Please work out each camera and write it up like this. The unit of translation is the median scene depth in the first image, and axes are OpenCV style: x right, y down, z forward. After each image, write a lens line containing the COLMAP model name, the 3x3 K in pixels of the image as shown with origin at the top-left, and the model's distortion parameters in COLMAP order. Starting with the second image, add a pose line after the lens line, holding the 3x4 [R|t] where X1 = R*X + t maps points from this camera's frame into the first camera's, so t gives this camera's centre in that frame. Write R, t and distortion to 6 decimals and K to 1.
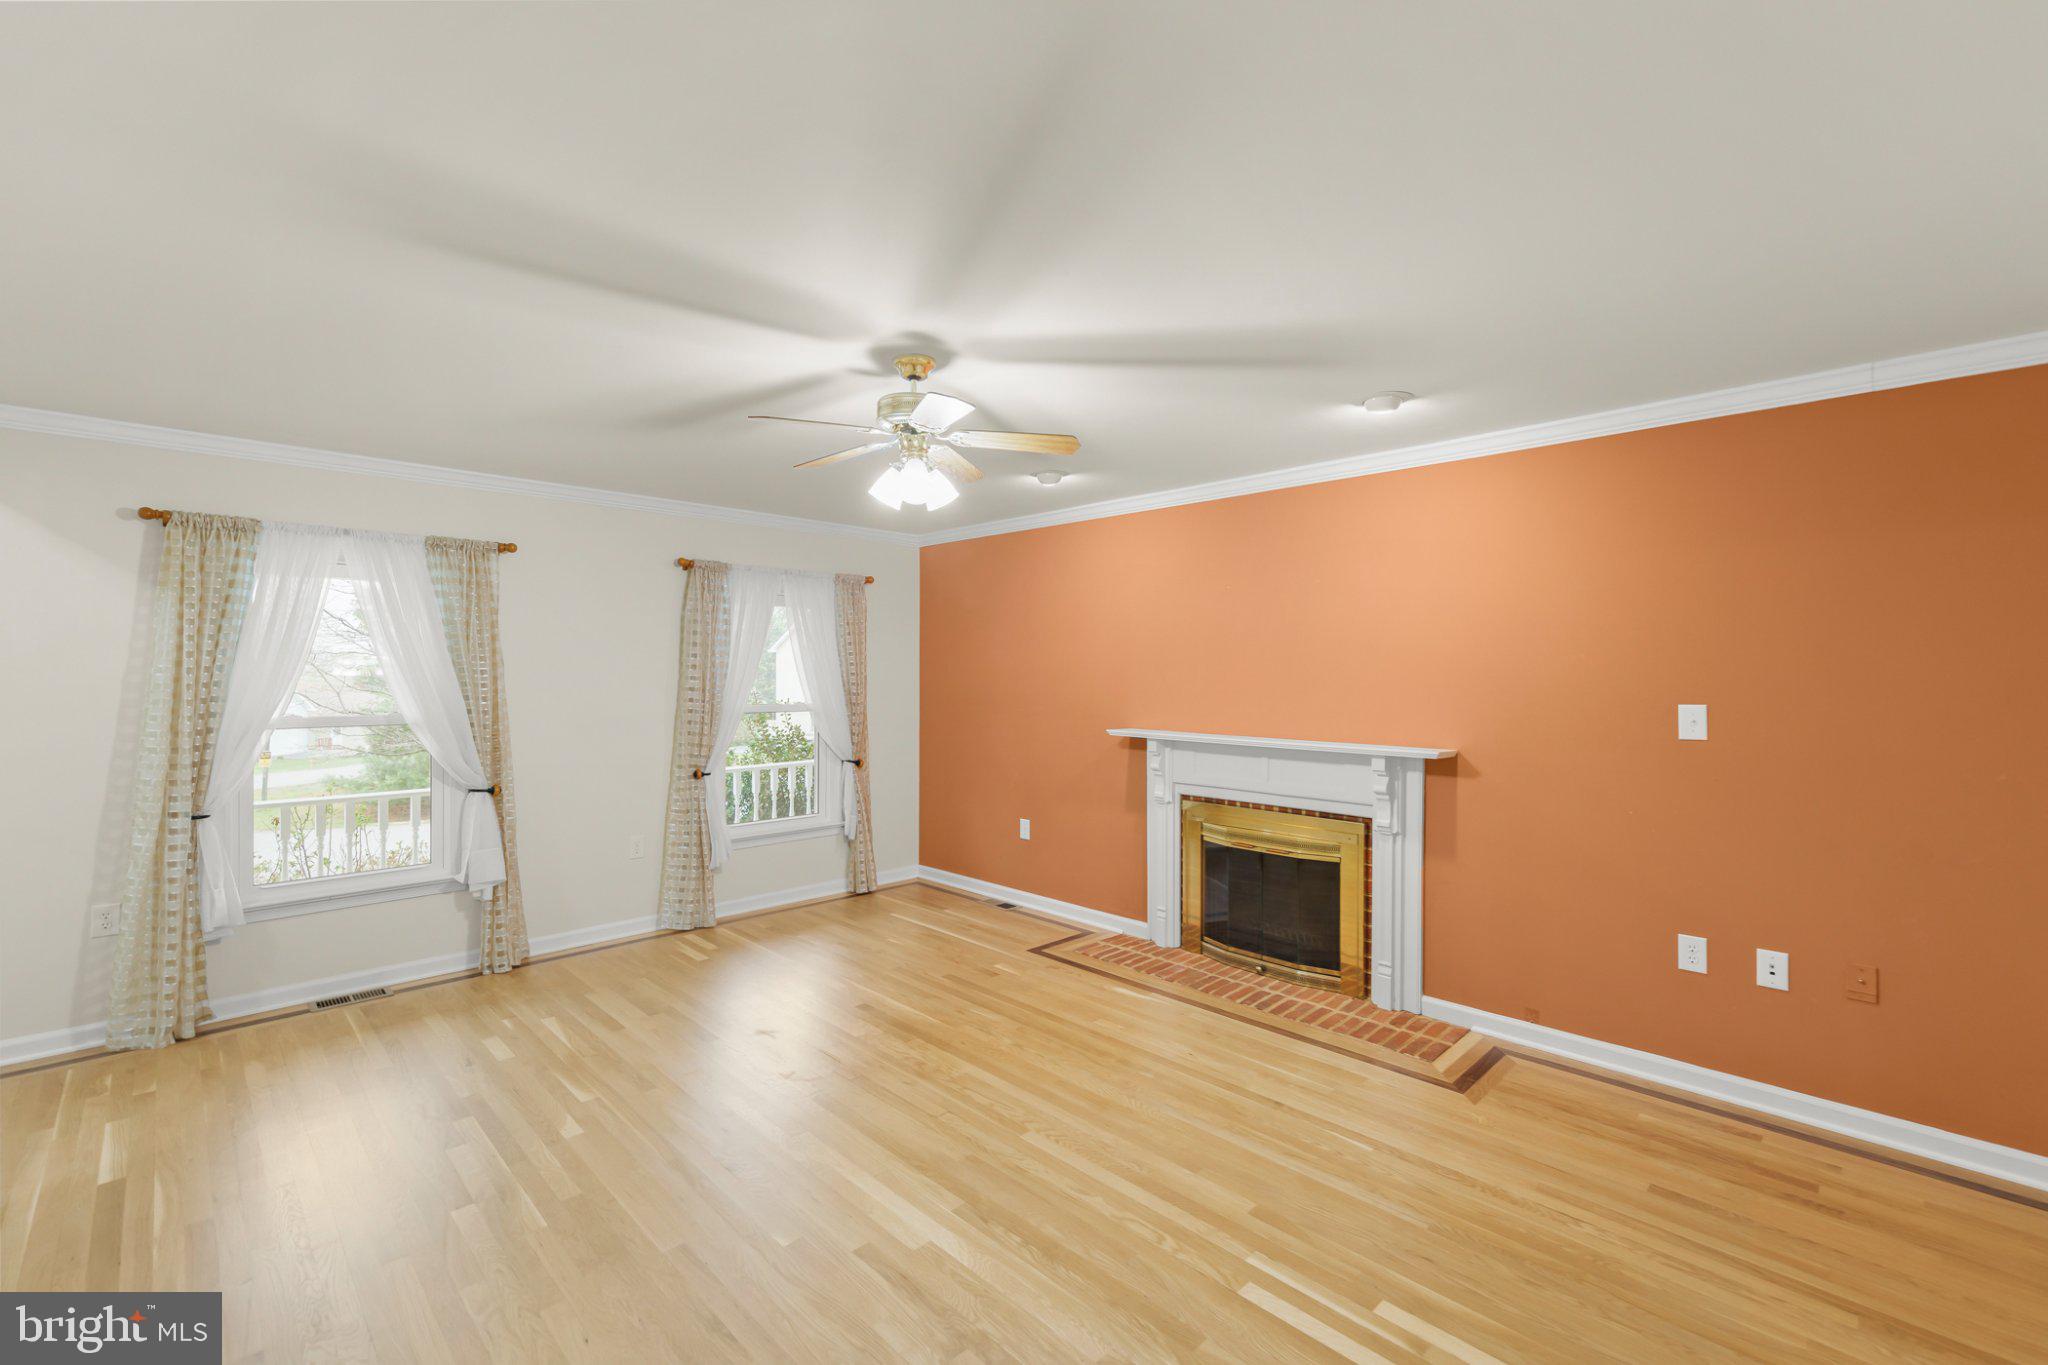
lens RADIAL K [[887.0, 0, 1018.6], [0, 887.0, 700.7], [0, 0, 1]] dist [0.012871, 0.000049]
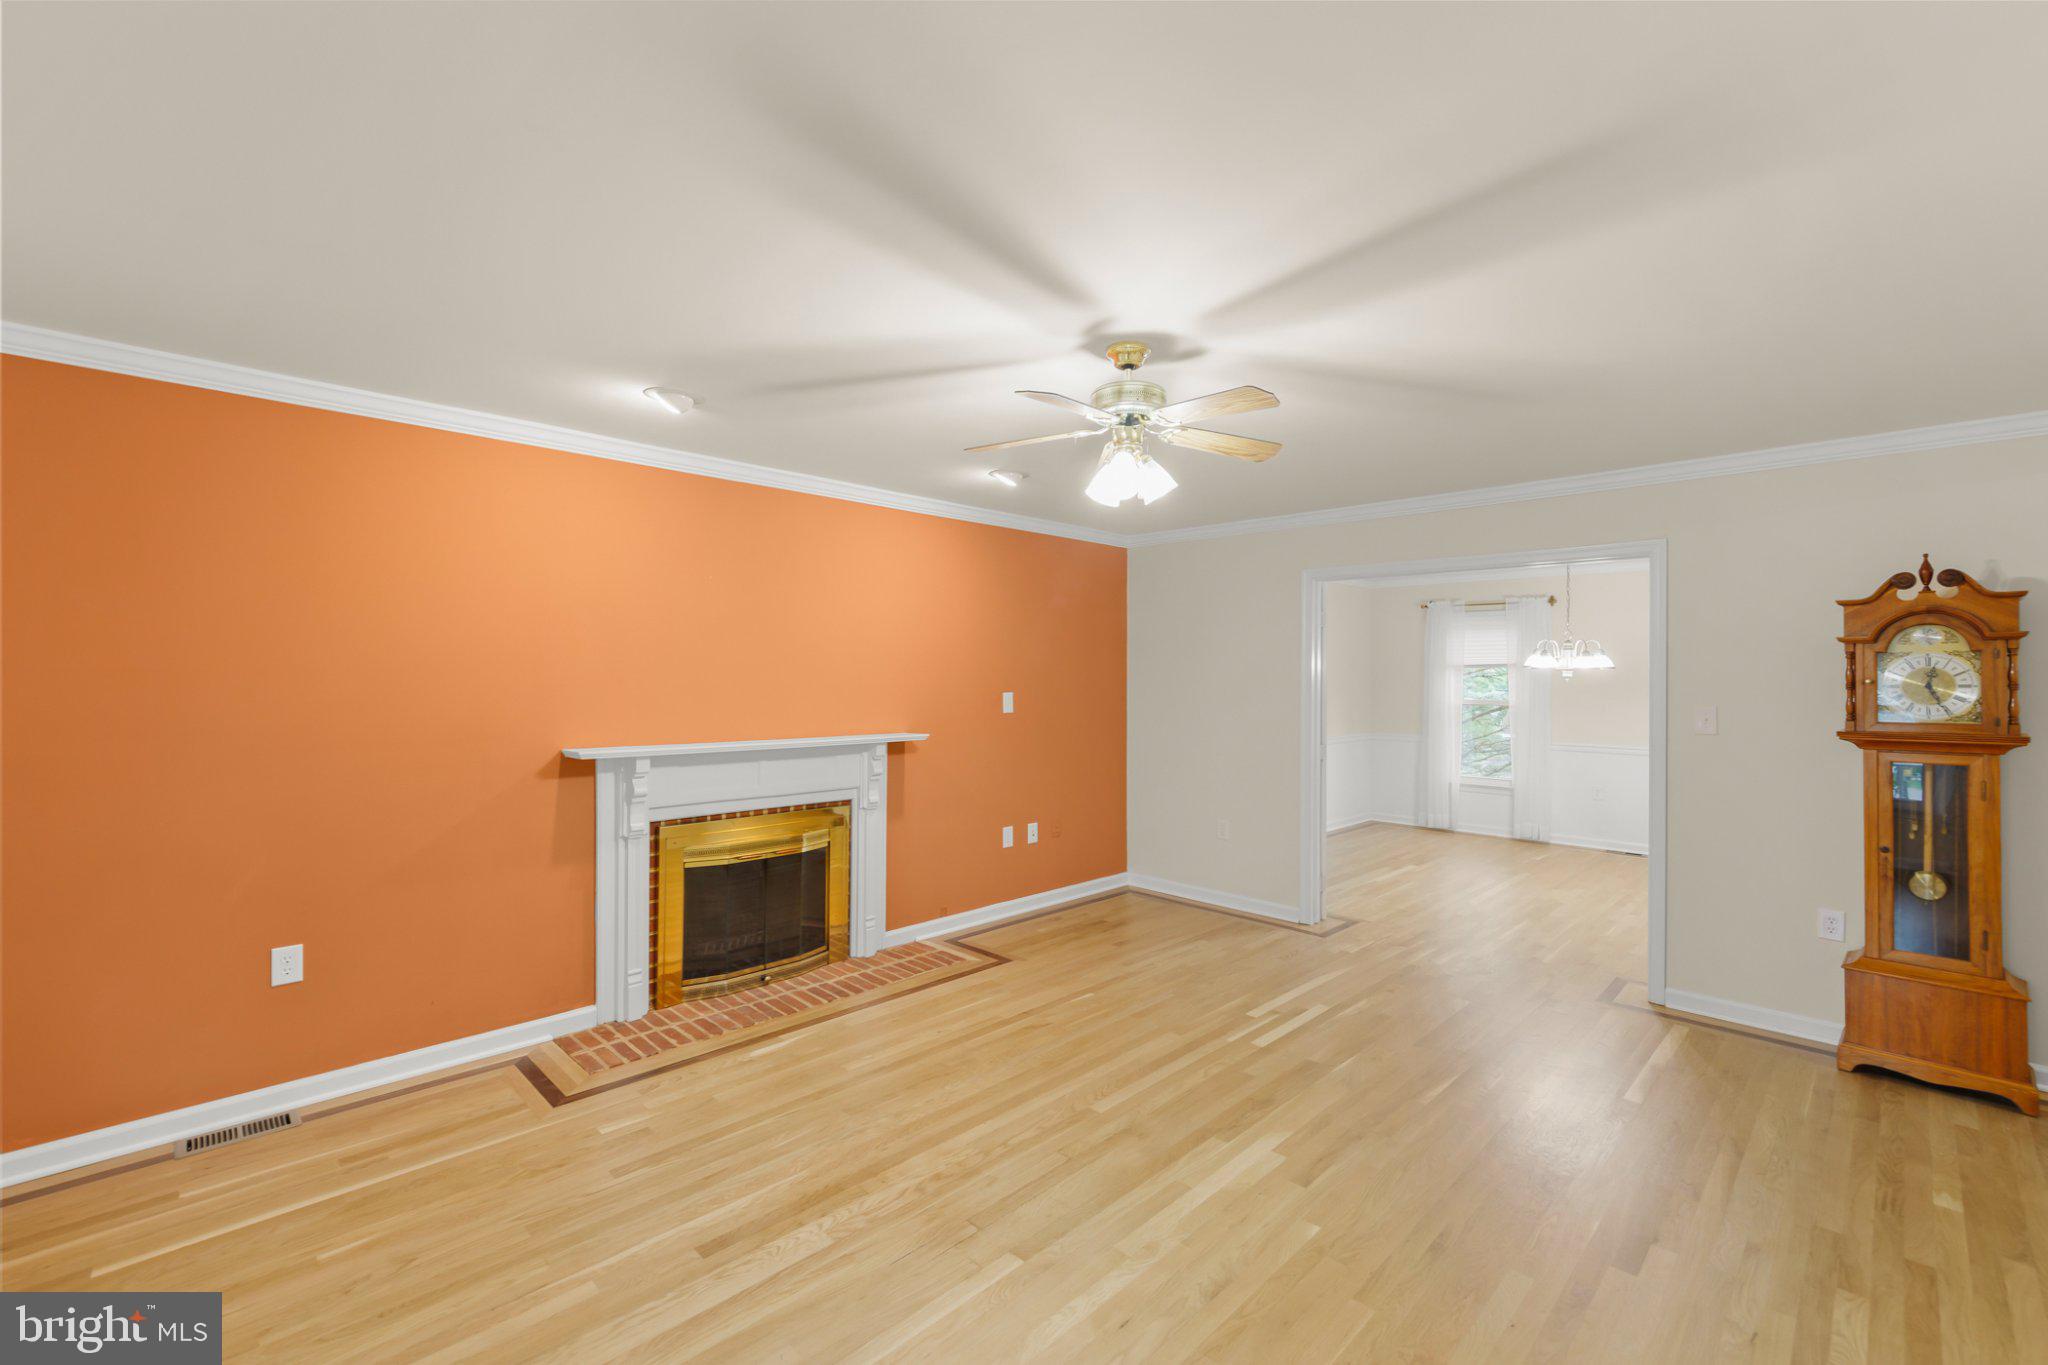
lens RADIAL K [[887.0, 0, 1018.6], [0, 887.0, 700.7], [0, 0, 1]] dist [0.012871, 0.000049]
pose [[-0.023145, -0.030476, 0.999267, -0.739321], [0.027388, 0.999141, 0.031106, -0.025269], [-0.999357, 0.028087, -0.022291, 0.786561]]
